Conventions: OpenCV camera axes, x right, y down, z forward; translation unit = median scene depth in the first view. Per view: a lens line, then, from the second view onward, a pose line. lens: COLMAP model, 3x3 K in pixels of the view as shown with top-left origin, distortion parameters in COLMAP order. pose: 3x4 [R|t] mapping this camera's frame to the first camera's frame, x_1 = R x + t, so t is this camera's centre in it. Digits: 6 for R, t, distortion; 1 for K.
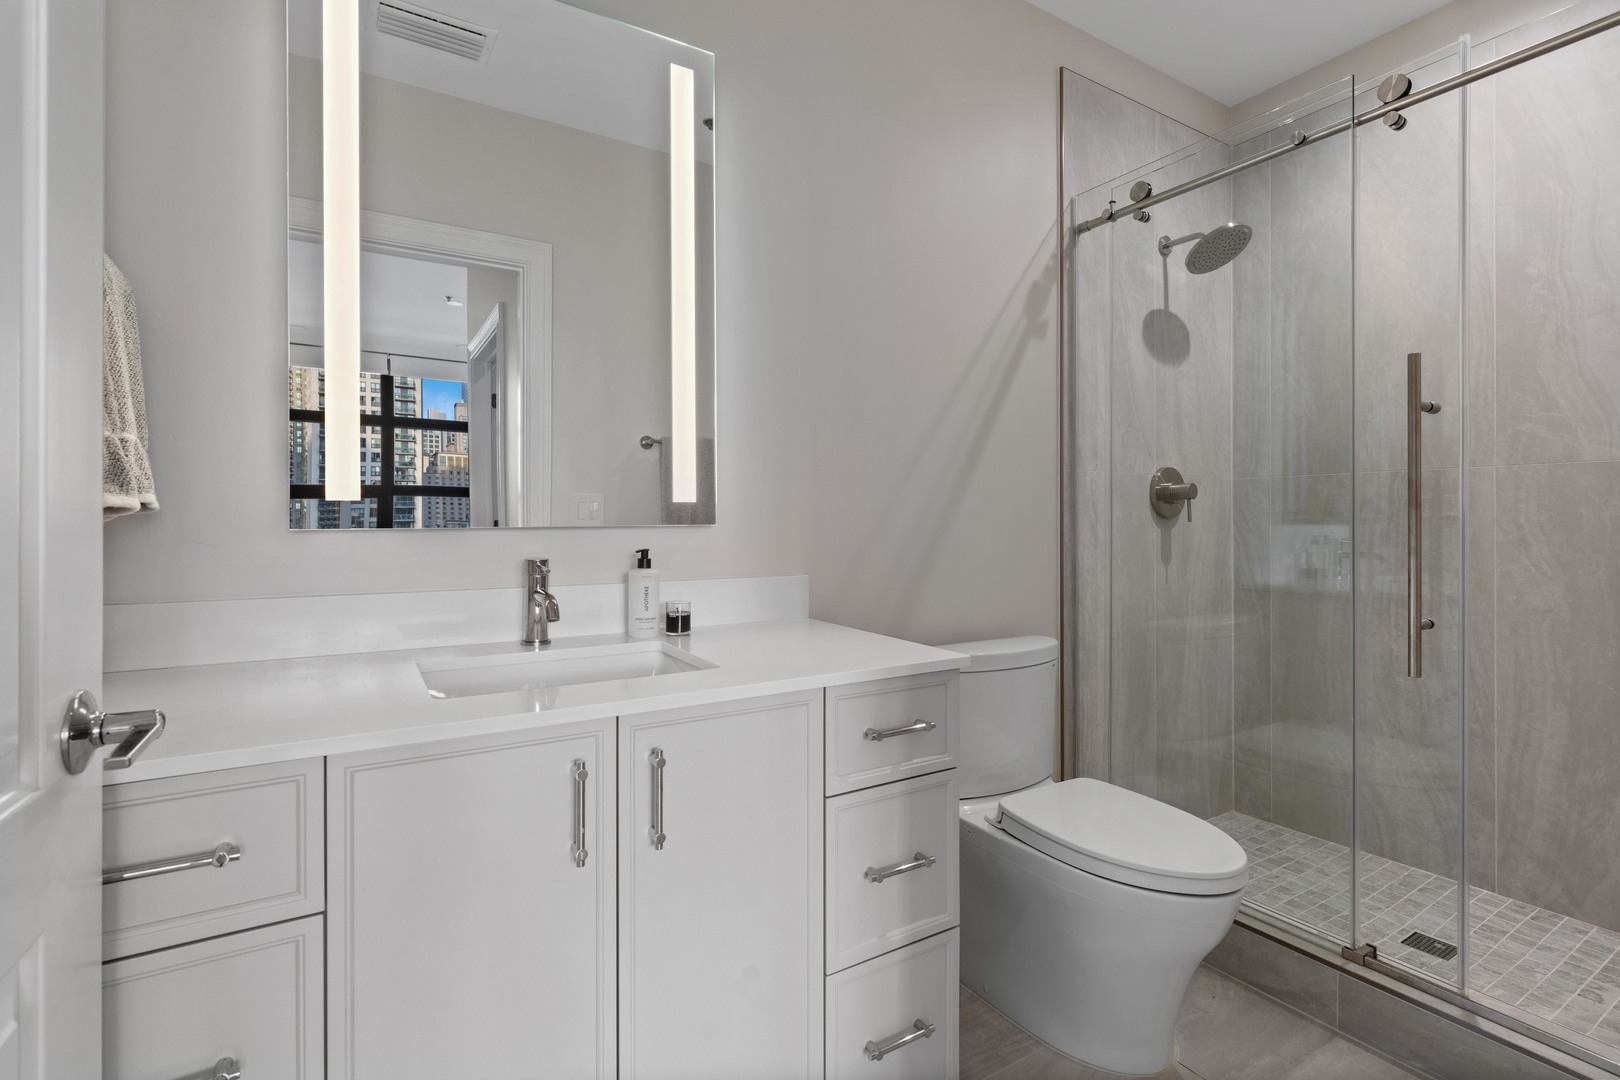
lens RADIAL K [[748.9, 0, 800.2], [0, 748.9, 516.2], [0, 0, 1]] dist [-0.002588, 0.000072]
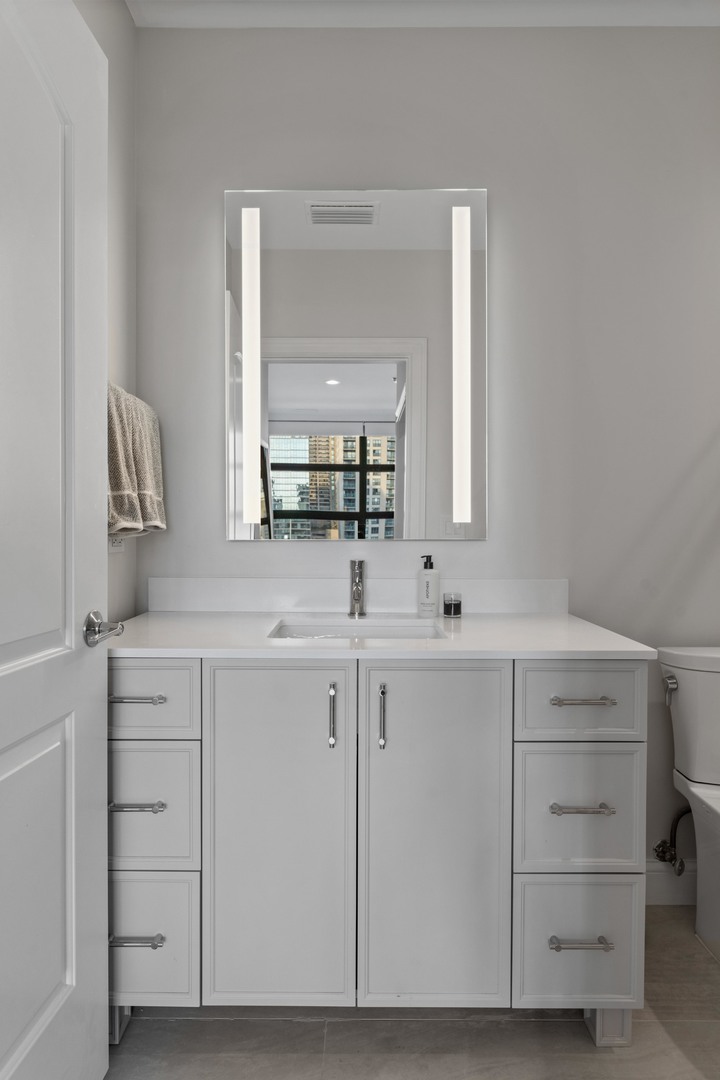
lens RADIAL K [[599.5, 0, 362.5], [0, 599.5, 539.9], [0, 0, 1]] dist [0.005811, -0.002663]
pose [[0.852095, 0.007437, -0.523334, 0.305127], [-0.000736, 0.999915, 0.013013, -0.000715], [0.523387, -0.010703, 0.852028, -0.049963]]
